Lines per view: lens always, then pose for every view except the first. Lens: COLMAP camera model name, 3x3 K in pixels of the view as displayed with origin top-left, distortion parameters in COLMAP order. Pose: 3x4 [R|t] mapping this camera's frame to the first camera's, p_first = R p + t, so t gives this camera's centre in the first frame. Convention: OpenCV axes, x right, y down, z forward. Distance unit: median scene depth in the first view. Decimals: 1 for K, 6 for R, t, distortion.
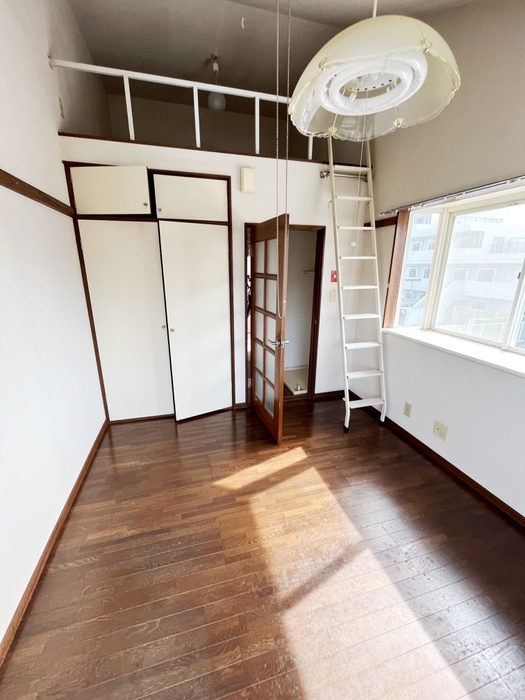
lens RADIAL K [[285.8, 0, 262.4], [0, 285.8, 350.3], [0, 0, 1]] dist [-0.003914, 0.000935]
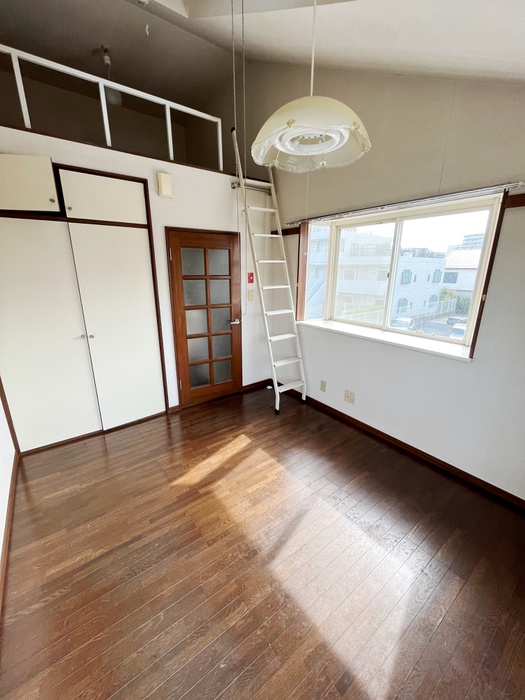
lens RADIAL K [[285.8, 0, 263.3], [0, 285.8, 350.4], [0, 0, 1]] dist [-0.003914, 0.000935]
pose [[0.931873, -0.104459, 0.347422, -0.147077], [0.106141, 0.994249, 0.014243, 0.012868], [-0.346912, 0.023603, 0.937601, -0.061903]]
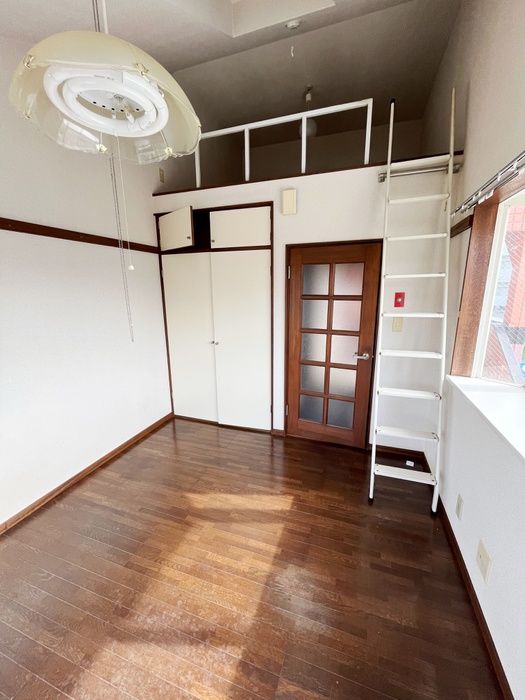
lens RADIAL K [[285.8, 0, 262.3], [0, 285.8, 349.1], [0, 0, 1]] dist [-0.003914, 0.000935]
pose [[0.819024, 0.111200, -0.562880, 0.502697], [-0.150084, 0.988403, -0.023117, -0.064531], [0.553782, 0.103412, 0.826215, 0.203555]]
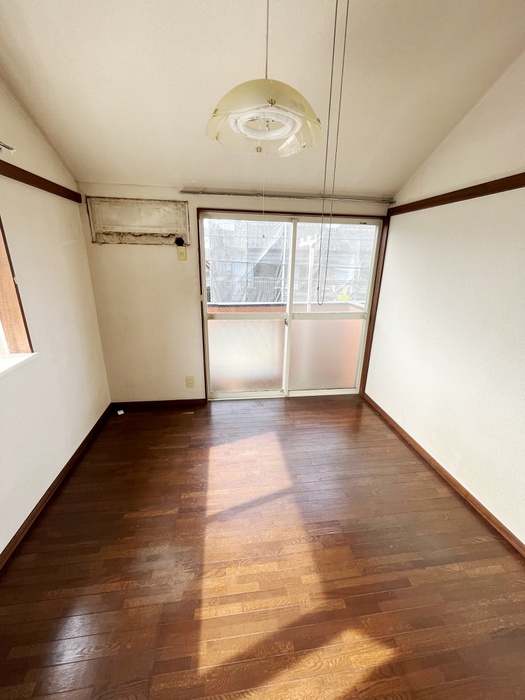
lens RADIAL K [[285.8, 0, 263.2], [0, 285.8, 349.3], [0, 0, 1]] dist [-0.003914, 0.000935]
pose [[-0.990669, -0.066664, 0.118873, 0.047665], [0.014131, 0.817267, 0.576086, -0.295004], [-0.135555, 0.572391, -0.808699, 0.985135]]
